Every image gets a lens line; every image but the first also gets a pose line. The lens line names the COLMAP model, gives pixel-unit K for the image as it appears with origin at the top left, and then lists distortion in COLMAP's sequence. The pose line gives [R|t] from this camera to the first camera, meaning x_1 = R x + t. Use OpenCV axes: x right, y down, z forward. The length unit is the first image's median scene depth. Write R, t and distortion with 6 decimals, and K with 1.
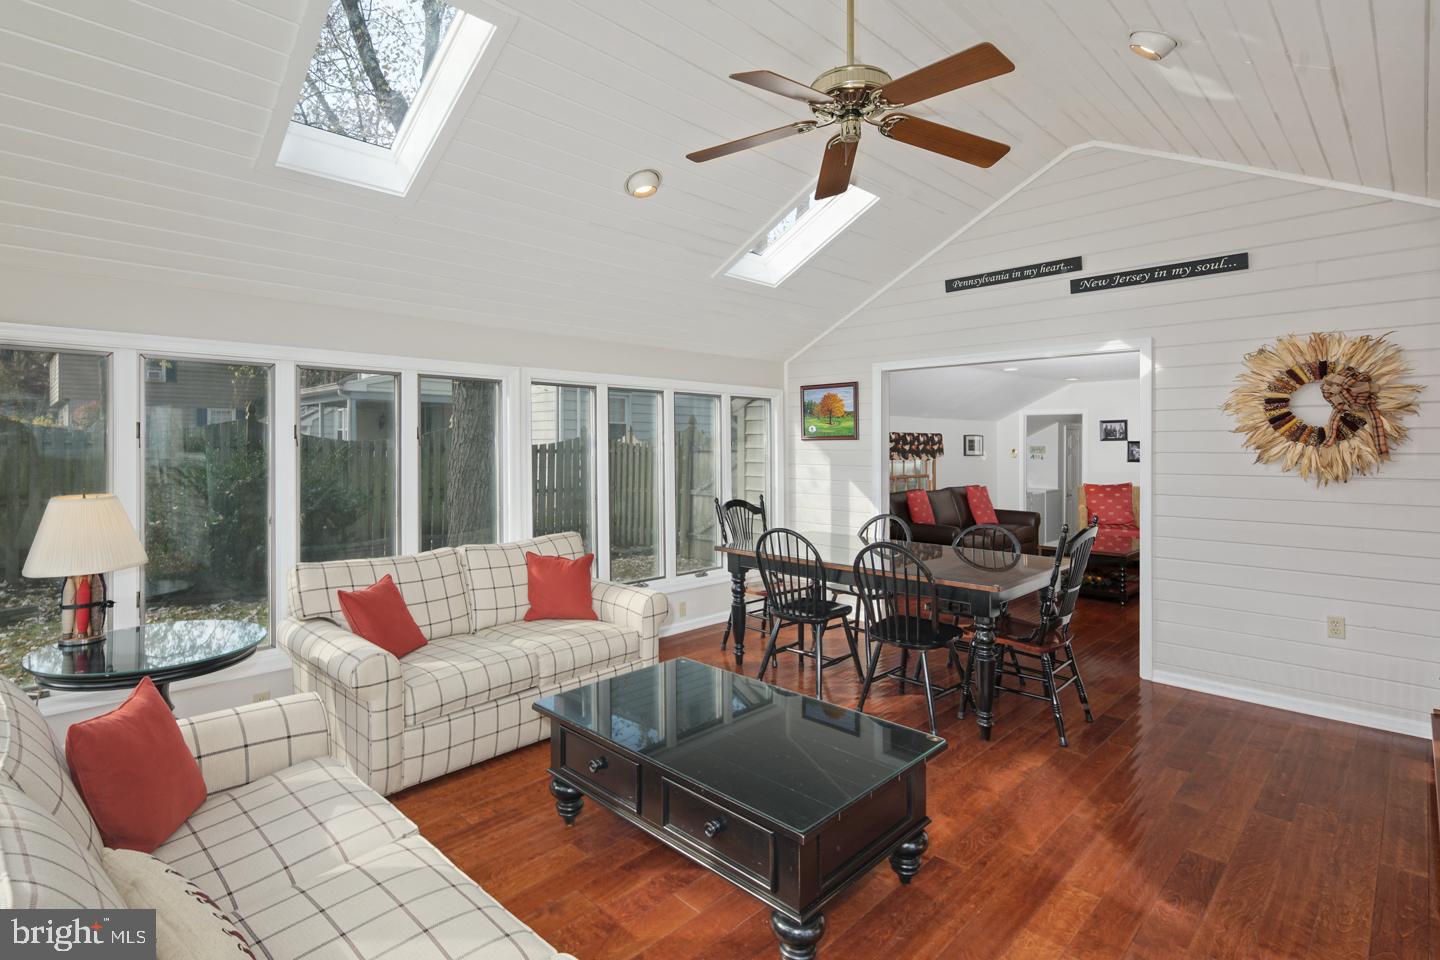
lens RADIAL K [[699.6, 0, 714.6], [0, 699.6, 440.8], [0, 0, 1]] dist [0.008996, -0.004325]
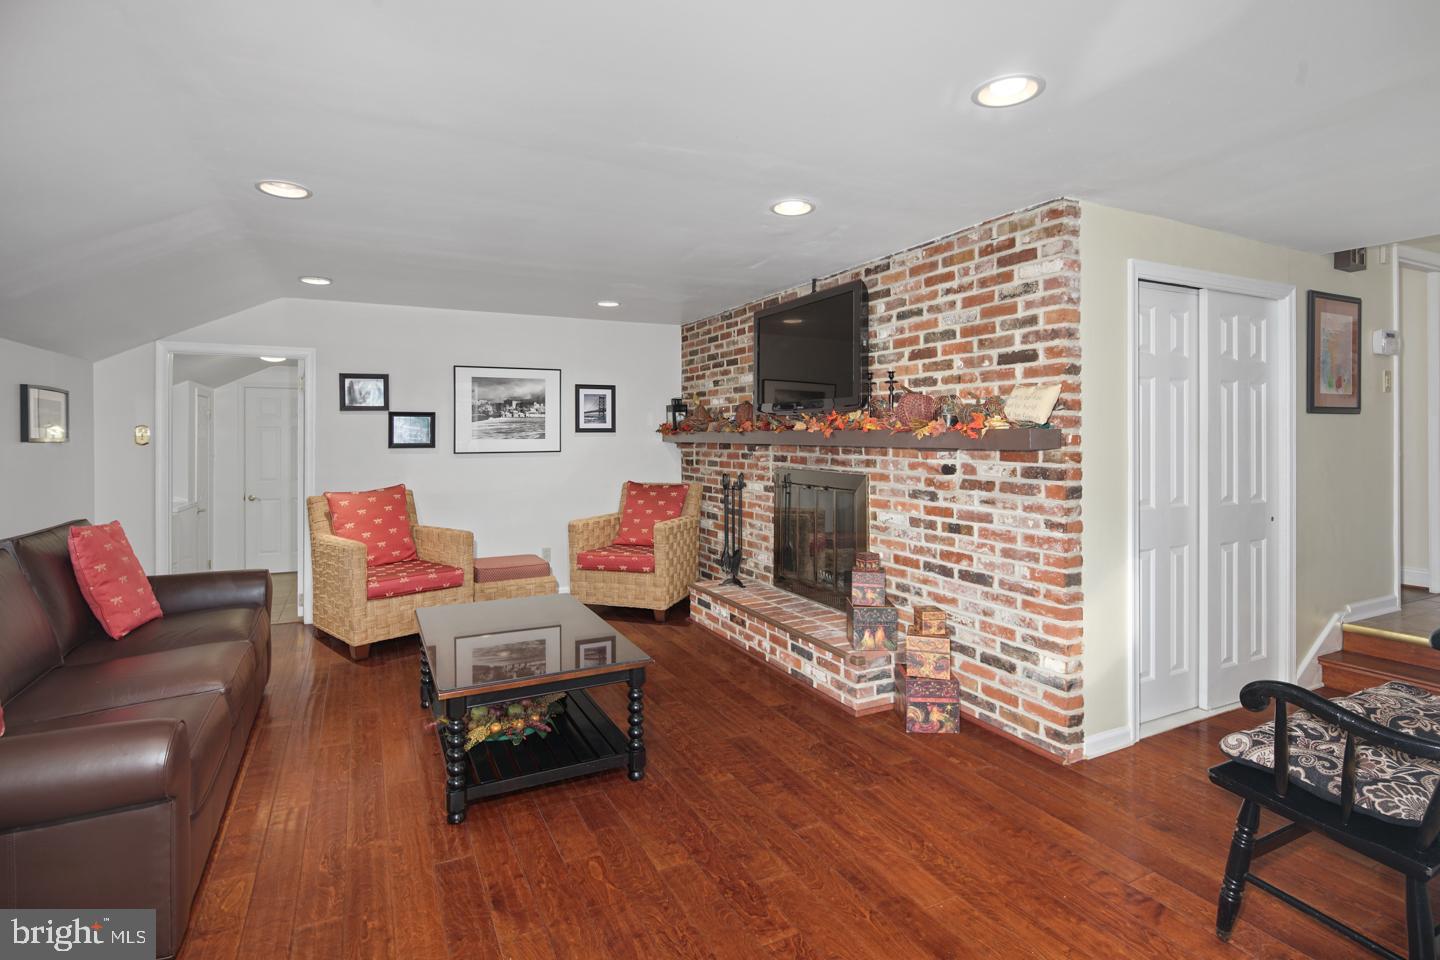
lens RADIAL K [[699.6, 0, 683.3], [0, 699.6, 438.0], [0, 0, 1]] dist [0.008996, -0.004325]
pose [[0.346736, -0.008171, 0.937927, 0.144017], [-0.001827, 0.999954, 0.009387, 0.016932], [-0.937961, -0.004969, 0.346705, 0.602301]]
